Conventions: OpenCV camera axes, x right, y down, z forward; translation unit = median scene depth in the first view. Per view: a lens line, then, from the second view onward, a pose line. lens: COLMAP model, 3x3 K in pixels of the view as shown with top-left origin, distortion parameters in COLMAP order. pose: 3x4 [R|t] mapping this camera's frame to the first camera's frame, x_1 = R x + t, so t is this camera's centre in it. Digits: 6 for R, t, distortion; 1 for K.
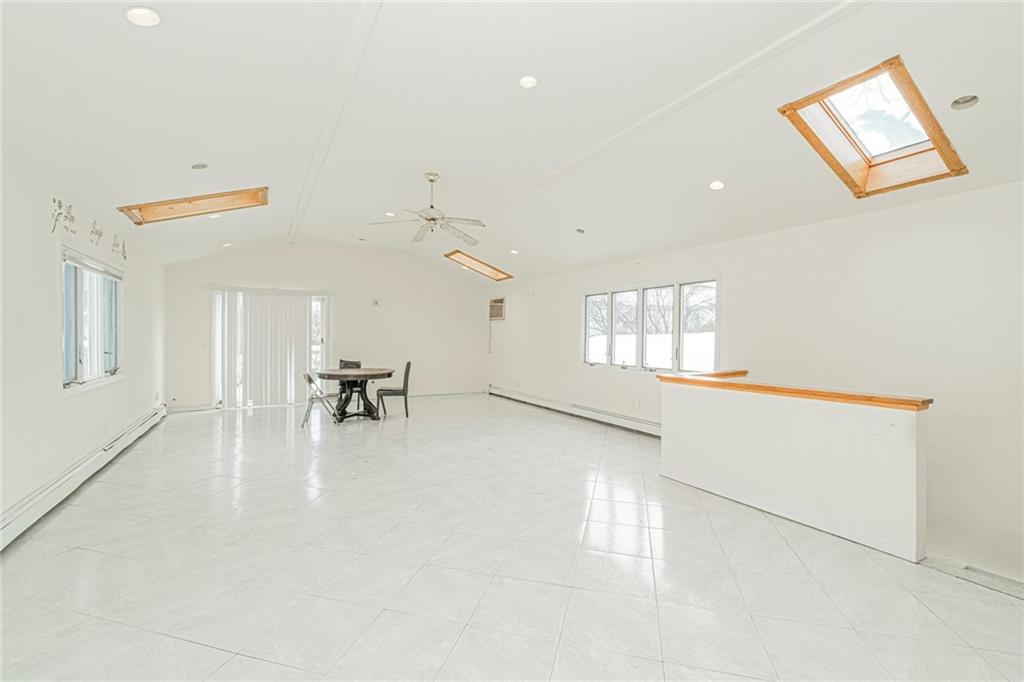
lens RADIAL K [[425.9, 0, 512.0], [0, 425.9, 341.0], [0, 0, 1]] dist [-0.001330, -0.000244]
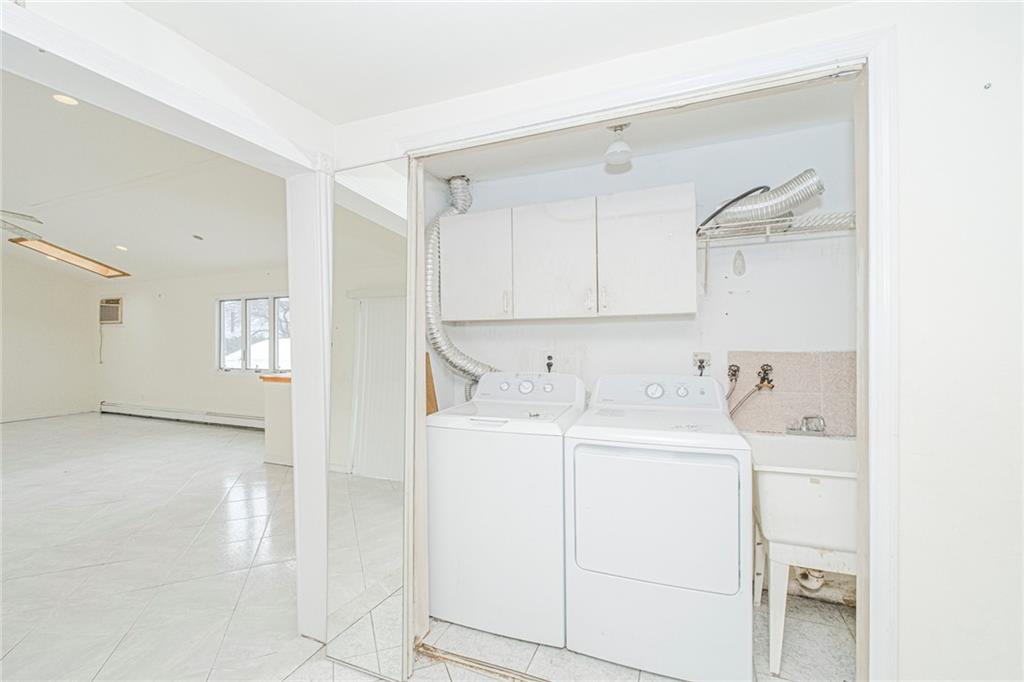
lens RADIAL K [[425.9, 0, 512.0], [0, 425.9, 341.0], [0, 0, 1]] dist [-0.001330, -0.000244]
pose [[0.793962, -0.011340, 0.607861, 0.108996], [0.016777, 0.999854, -0.003260, 0.000919], [-0.607735, 0.012786, 0.794037, -0.194229]]
